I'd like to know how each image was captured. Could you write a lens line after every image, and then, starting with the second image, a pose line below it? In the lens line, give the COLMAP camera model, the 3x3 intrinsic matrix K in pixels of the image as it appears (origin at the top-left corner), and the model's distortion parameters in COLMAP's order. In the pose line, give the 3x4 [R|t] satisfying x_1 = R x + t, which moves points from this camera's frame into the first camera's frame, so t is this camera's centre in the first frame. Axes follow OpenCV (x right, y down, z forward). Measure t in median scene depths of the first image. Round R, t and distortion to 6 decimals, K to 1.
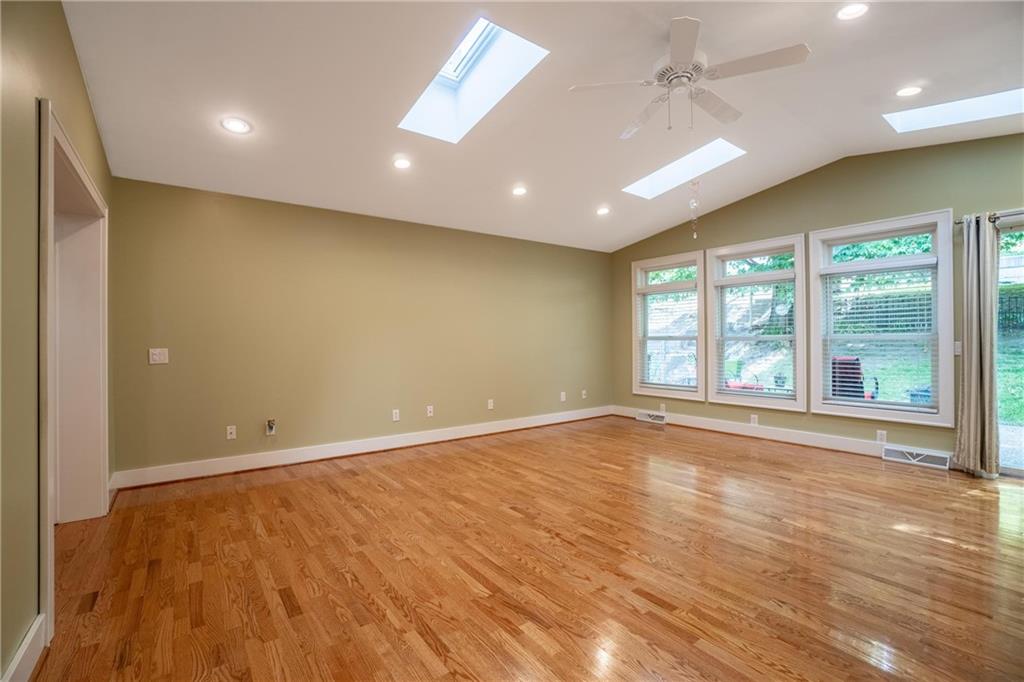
lens RADIAL K [[444.1, 0, 511.0], [0, 444.1, 342.8], [0, 0, 1]] dist [-0.032087, -0.000092]
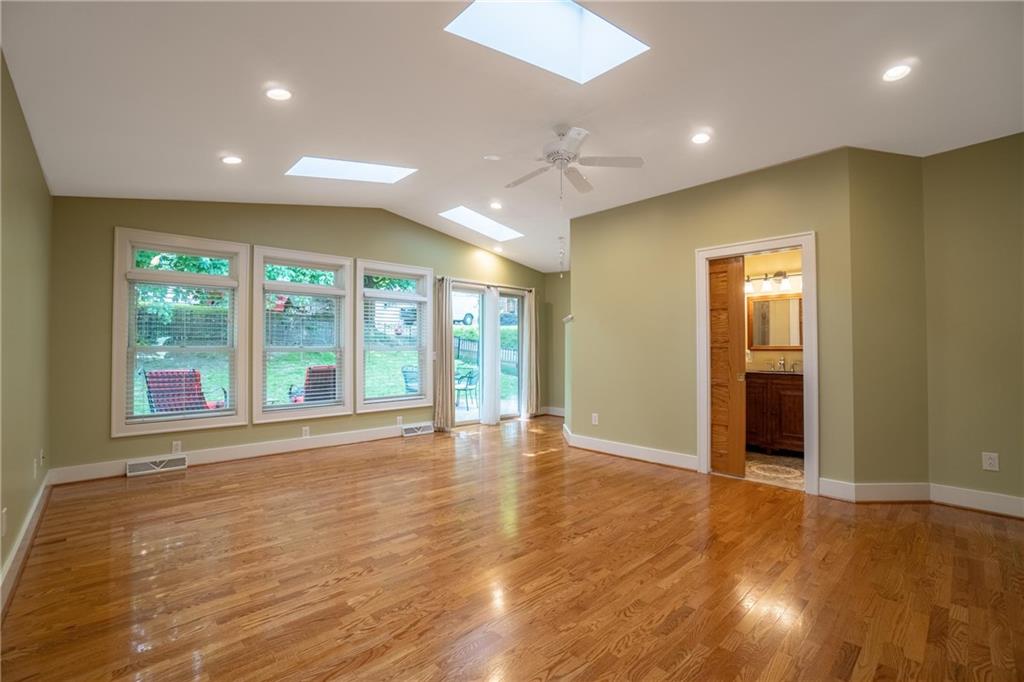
lens RADIAL K [[444.1, 0, 510.1], [0, 444.1, 338.5], [0, 0, 1]] dist [-0.032087, -0.000092]
pose [[-0.097783, 0.031593, 0.994706, -0.535668], [0.008076, 0.999488, -0.030951, 0.000428], [-0.995175, 0.005007, -0.097988, 0.719080]]
